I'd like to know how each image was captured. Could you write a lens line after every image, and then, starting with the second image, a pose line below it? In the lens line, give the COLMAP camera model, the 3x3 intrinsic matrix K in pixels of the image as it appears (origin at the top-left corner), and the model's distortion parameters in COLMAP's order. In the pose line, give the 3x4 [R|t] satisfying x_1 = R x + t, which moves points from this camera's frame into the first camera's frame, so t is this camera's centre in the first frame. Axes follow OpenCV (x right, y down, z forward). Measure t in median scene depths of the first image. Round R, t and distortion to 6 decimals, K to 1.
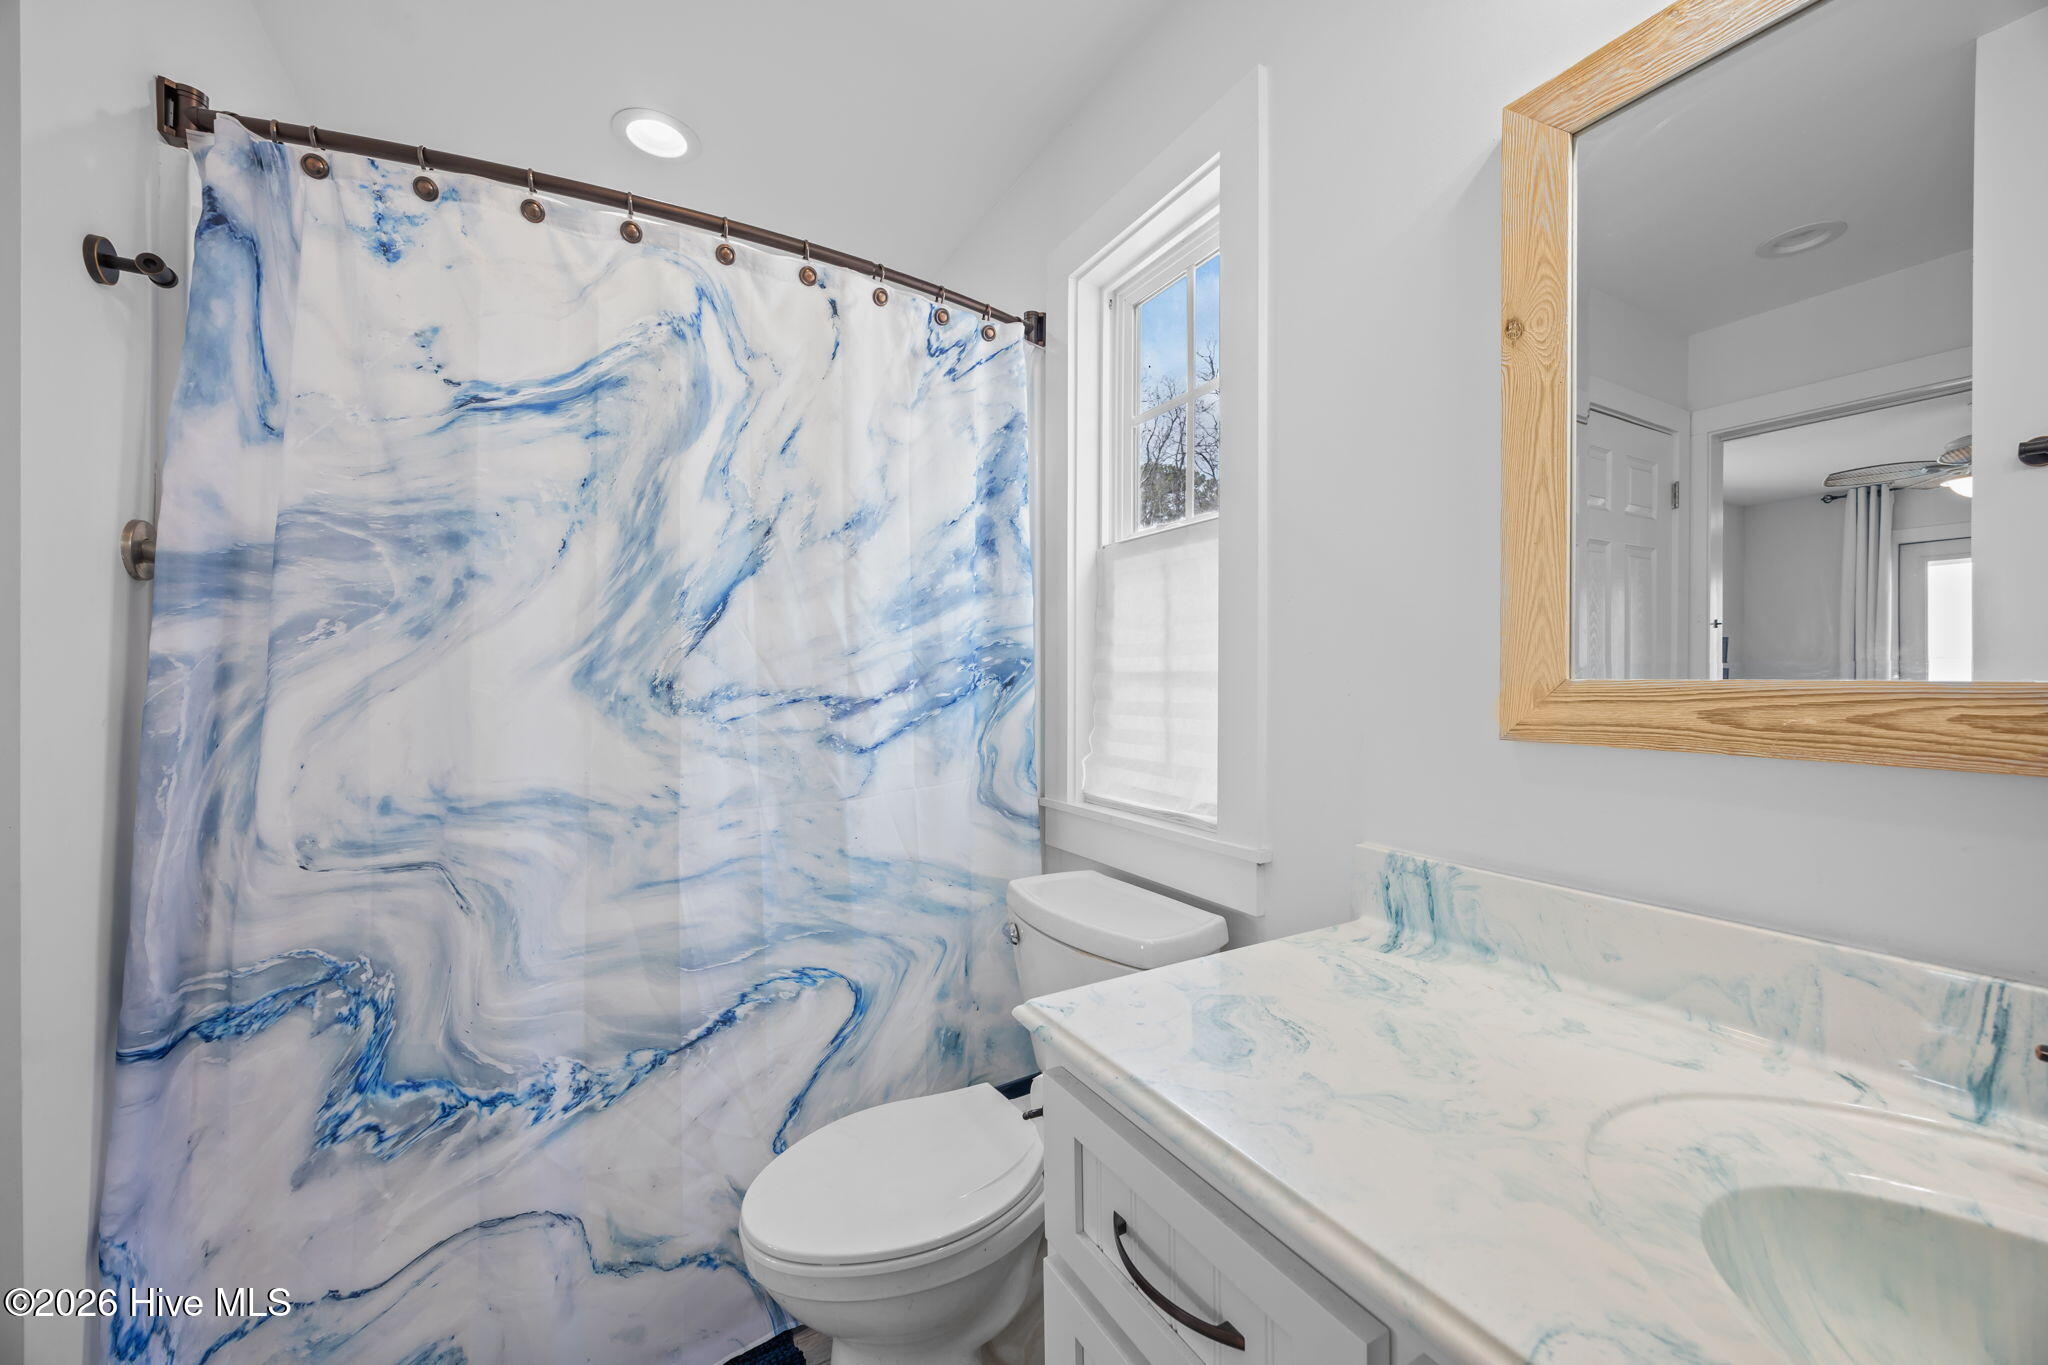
lens RADIAL K [[678.5, 0, 1021.4], [0, 678.5, 688.8], [0, 0, 1]] dist [-0.000039, -0.003094]
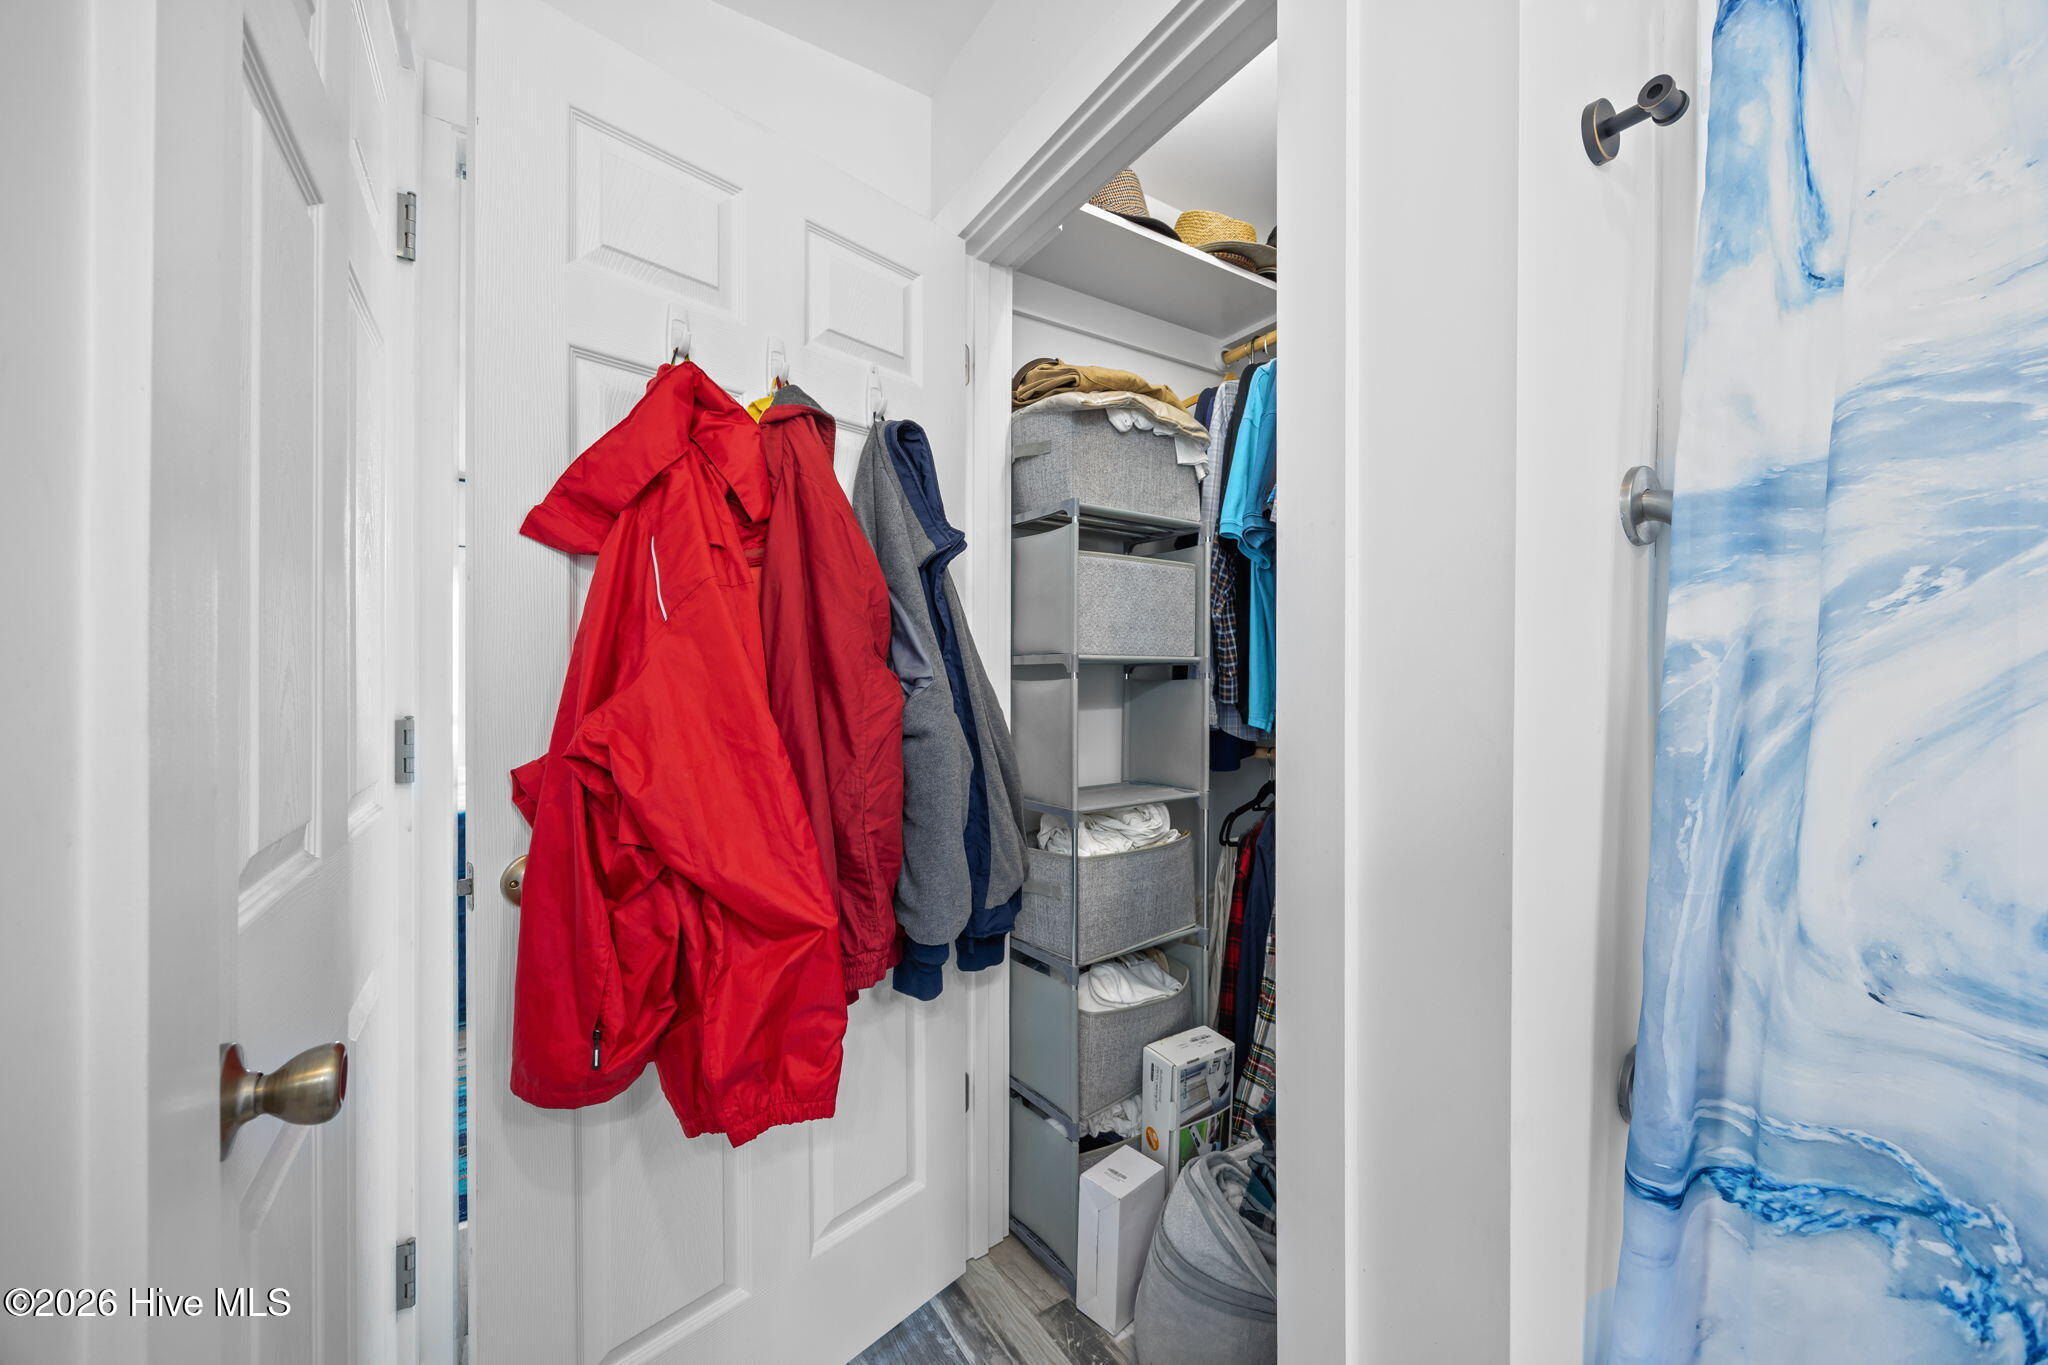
lens RADIAL K [[786.9, 0, 1023.5], [0, 786.9, 675.0], [0, 0, 1]] dist [-0.000799, 0.002201]
pose [[0.030449, -0.002688, -0.999533, -0.417971], [-0.007585, 0.999967, -0.002920, -0.006162], [0.999508, 0.007670, 0.030427, 0.248301]]
